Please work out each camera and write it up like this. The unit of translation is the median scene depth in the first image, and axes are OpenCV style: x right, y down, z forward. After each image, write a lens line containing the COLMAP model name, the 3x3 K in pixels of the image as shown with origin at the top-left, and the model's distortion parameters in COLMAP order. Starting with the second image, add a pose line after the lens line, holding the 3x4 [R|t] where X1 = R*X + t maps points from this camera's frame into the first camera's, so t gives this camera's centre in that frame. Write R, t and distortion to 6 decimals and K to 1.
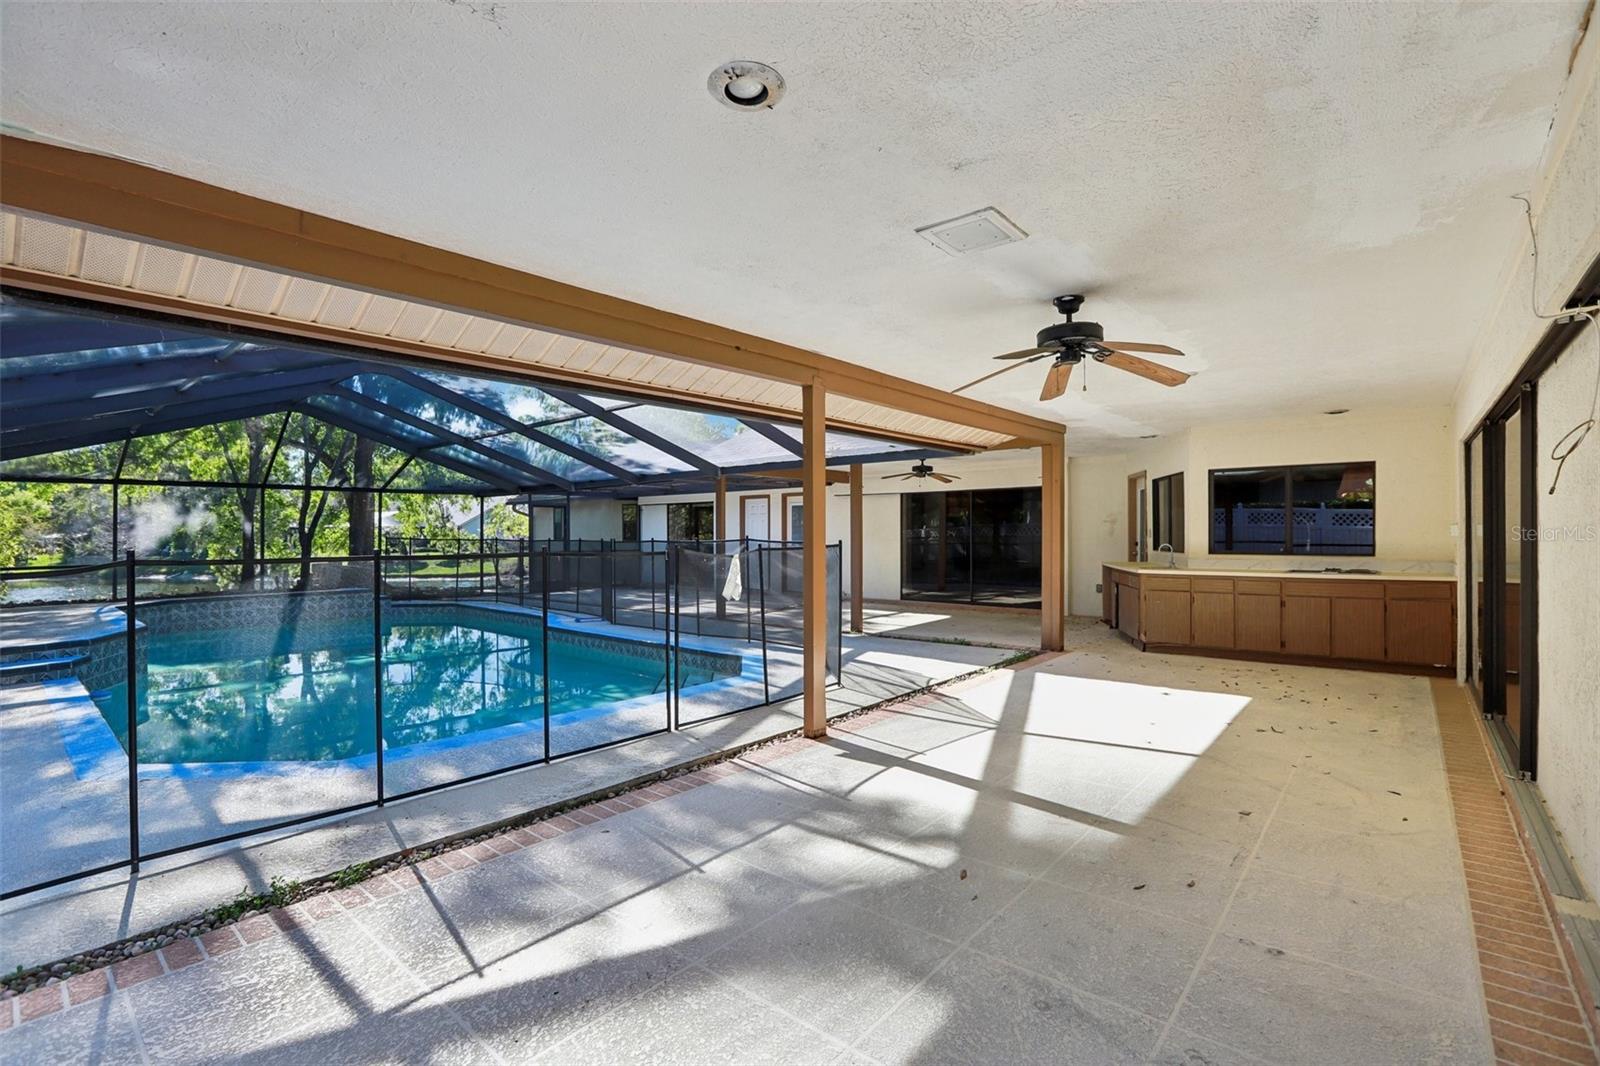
lens RADIAL K [[721.2, 0, 800.0], [0, 721.2, 533.0], [0, 0, 1]] dist [-0.052696, 0.018357]
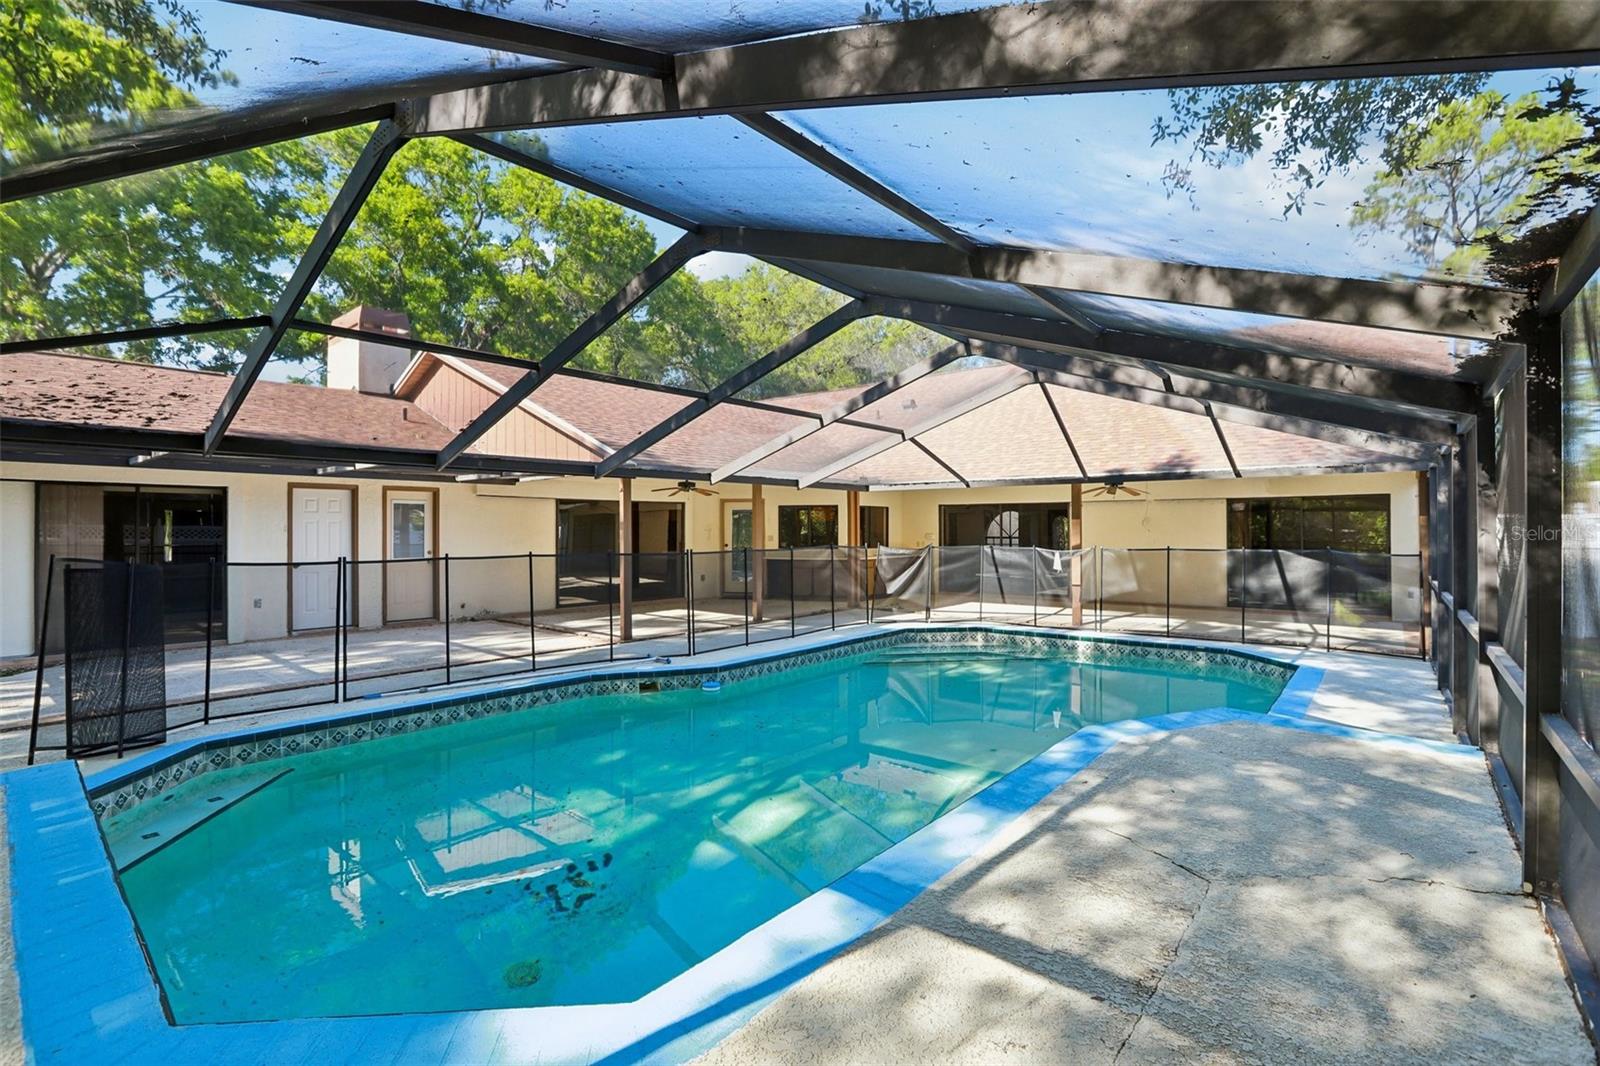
lens RADIAL K [[721.2, 0, 800.0], [0, 721.2, 533.0], [0, 0, 1]] dist [-0.052696, 0.018357]
pose [[0.009567, -0.000482, 0.999954, -0.806148], [0.006792, 0.999977, 0.000417, -0.006445], [-0.999931, 0.006788, 0.009570, 0.666341]]
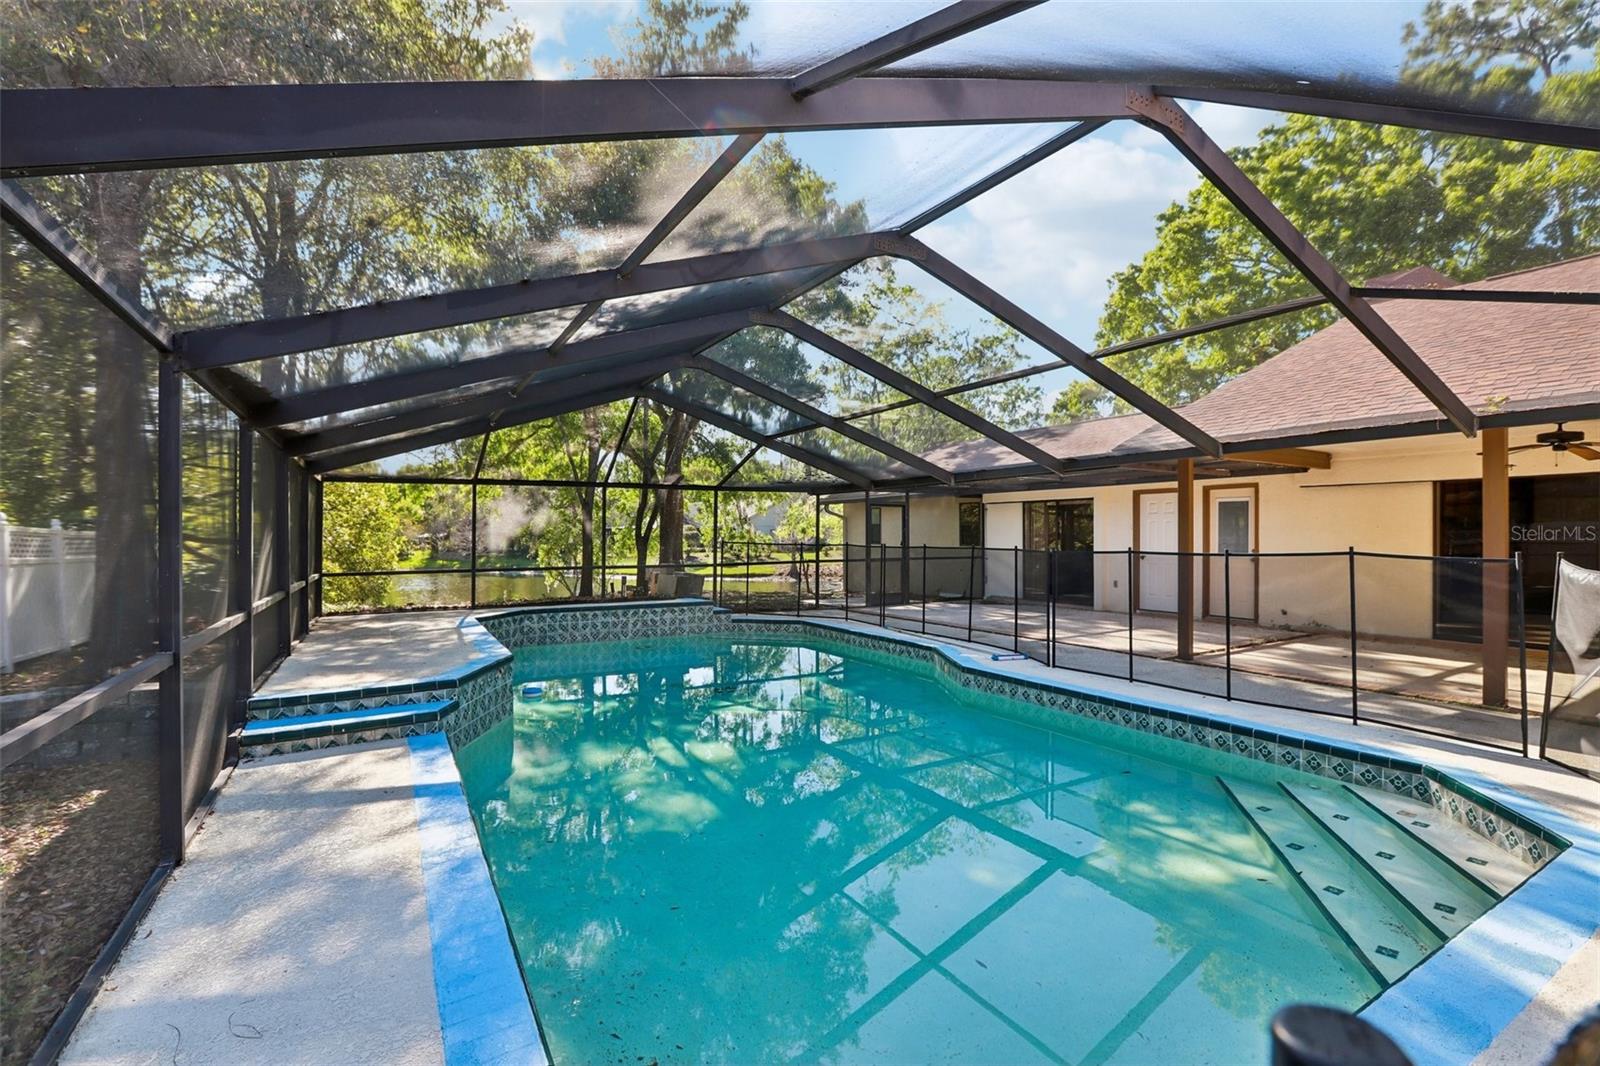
lens RADIAL K [[721.2, 0, 800.0], [0, 721.2, 533.0], [0, 0, 1]] dist [-0.052696, 0.018357]
pose [[0.943923, 0.003656, -0.330147, -0.199841], [-0.004447, 0.999989, -0.001643, -0.003359], [0.330137, 0.003019, 0.943928, 0.189084]]
